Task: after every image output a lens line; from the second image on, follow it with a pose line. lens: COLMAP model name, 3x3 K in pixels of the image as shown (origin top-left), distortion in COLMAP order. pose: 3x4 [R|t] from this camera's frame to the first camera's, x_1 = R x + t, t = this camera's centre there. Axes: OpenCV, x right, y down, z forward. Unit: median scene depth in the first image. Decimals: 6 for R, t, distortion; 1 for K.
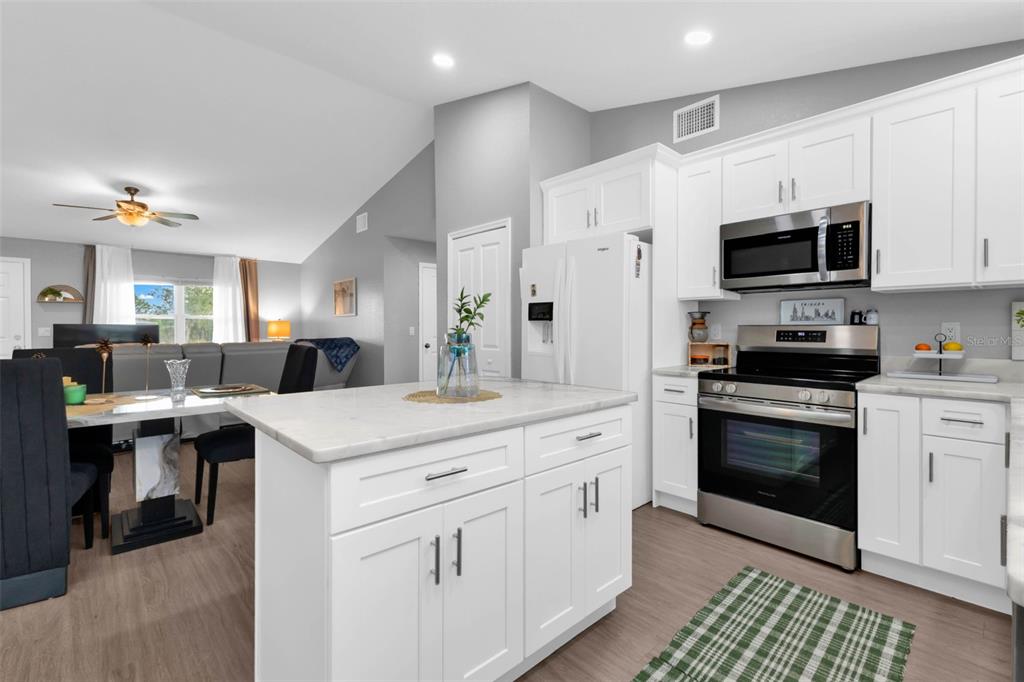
lens RADIAL K [[457.3, 0, 517.7], [0, 457.3, 328.6], [0, 0, 1]] dist [0.003380, 0.000014]
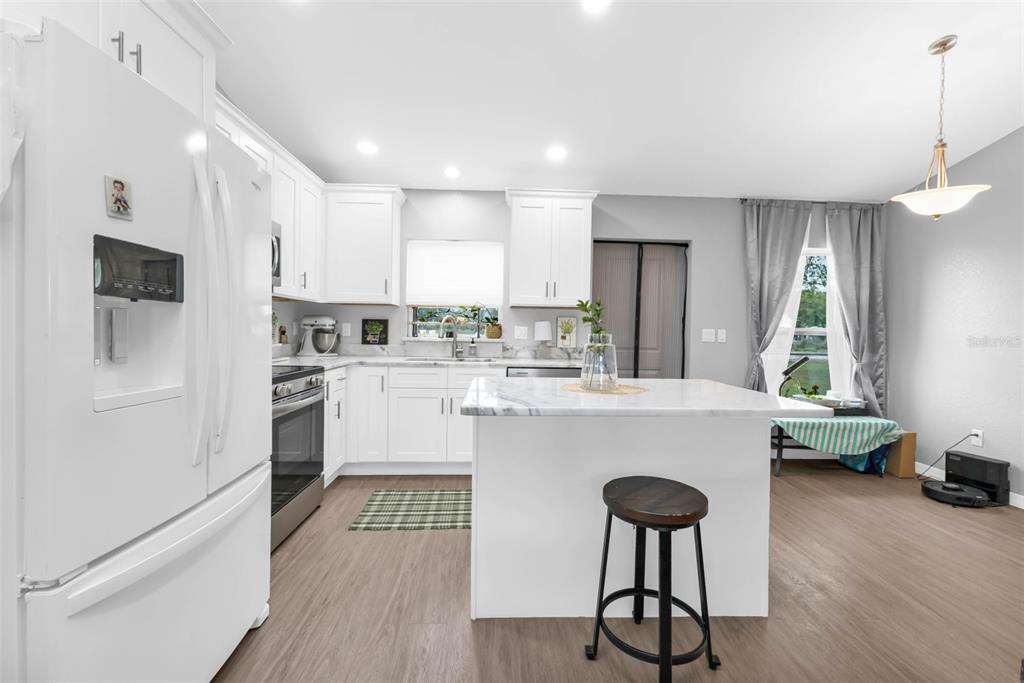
lens RADIAL K [[445.5, 0, 511.7], [0, 445.5, 332.5], [0, 0, 1]] dist [0.003307, -0.000529]
pose [[-0.759417, -0.013411, 0.650466, -0.342426], [-0.011708, 0.999907, 0.006945, 0.001362], [-0.650499, -0.002341, -0.759504, 0.992431]]
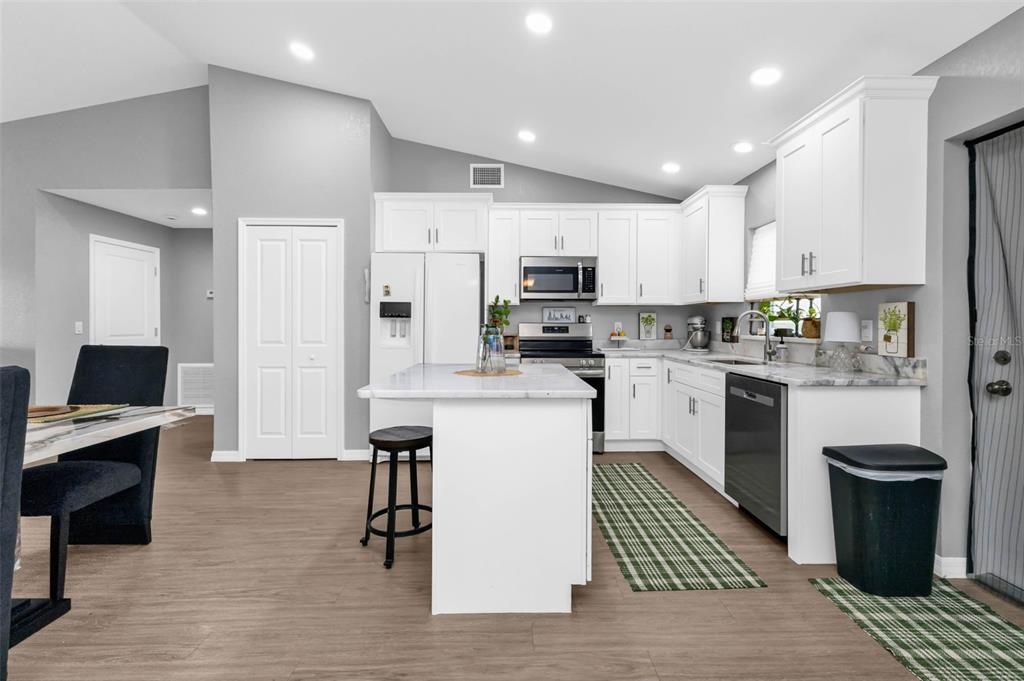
lens RADIAL K [[457.3, 0, 517.7], [0, 457.3, 328.1], [0, 0, 1]] dist [0.003380, 0.000014]
pose [[0.660840, -0.002266, 0.750523, -0.567715], [-0.001469, 0.999990, 0.004312, 0.003184], [-0.750525, -0.003952, 0.660830, 0.003180]]
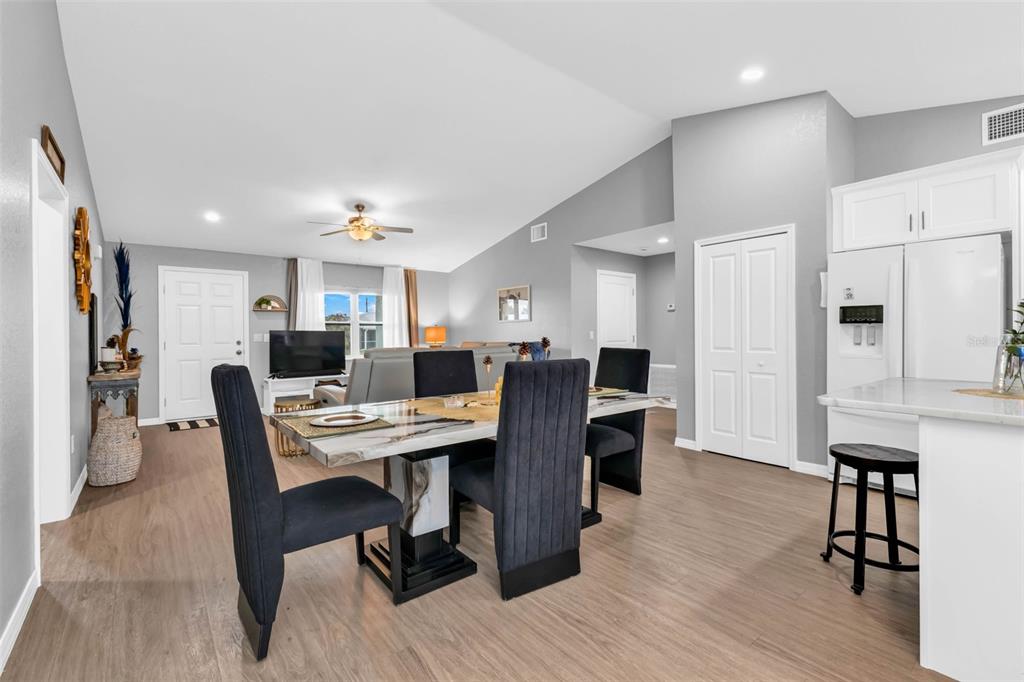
lens RADIAL K [[445.5, 0, 511.7], [0, 445.5, 332.0], [0, 0, 1]] dist [0.003307, -0.000529]
pose [[0.997447, -0.004907, -0.071246, -0.607368], [0.004570, 0.999978, -0.004893, 0.003038], [0.071269, 0.004555, 0.997447, -0.045794]]
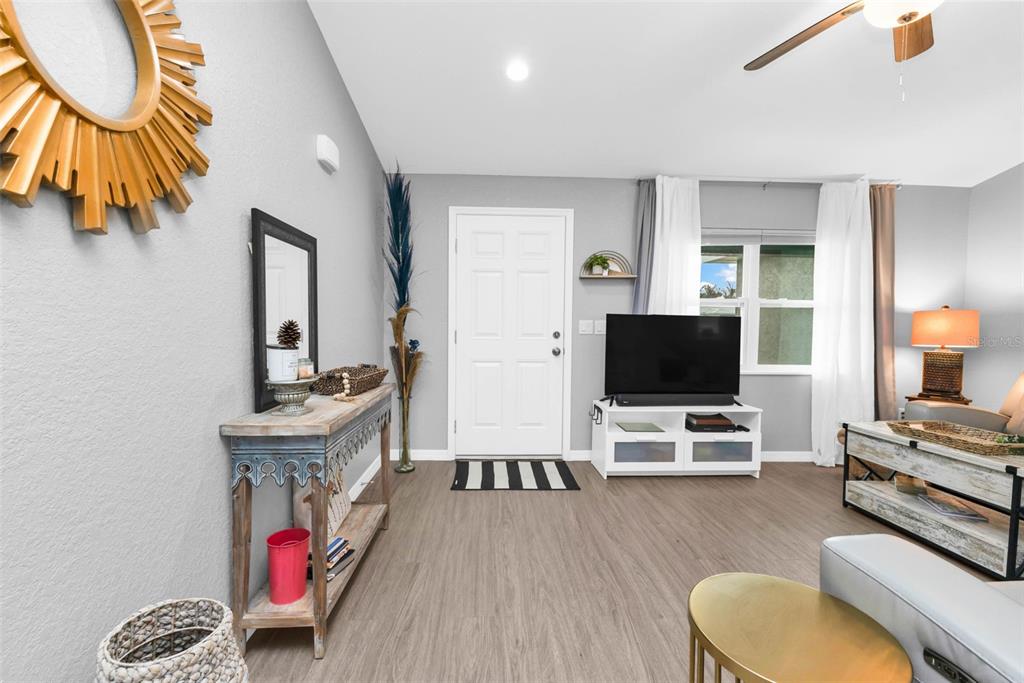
lens RADIAL K [[445.5, 0, 511.7], [0, 445.5, 332.5], [0, 0, 1]] dist [0.003307, -0.000529]
pose [[0.759530, 0.028191, -0.649861, -1.251912], [-0.016077, 0.999569, 0.024571, 0.002829], [0.650273, -0.008215, 0.759656, 0.830863]]
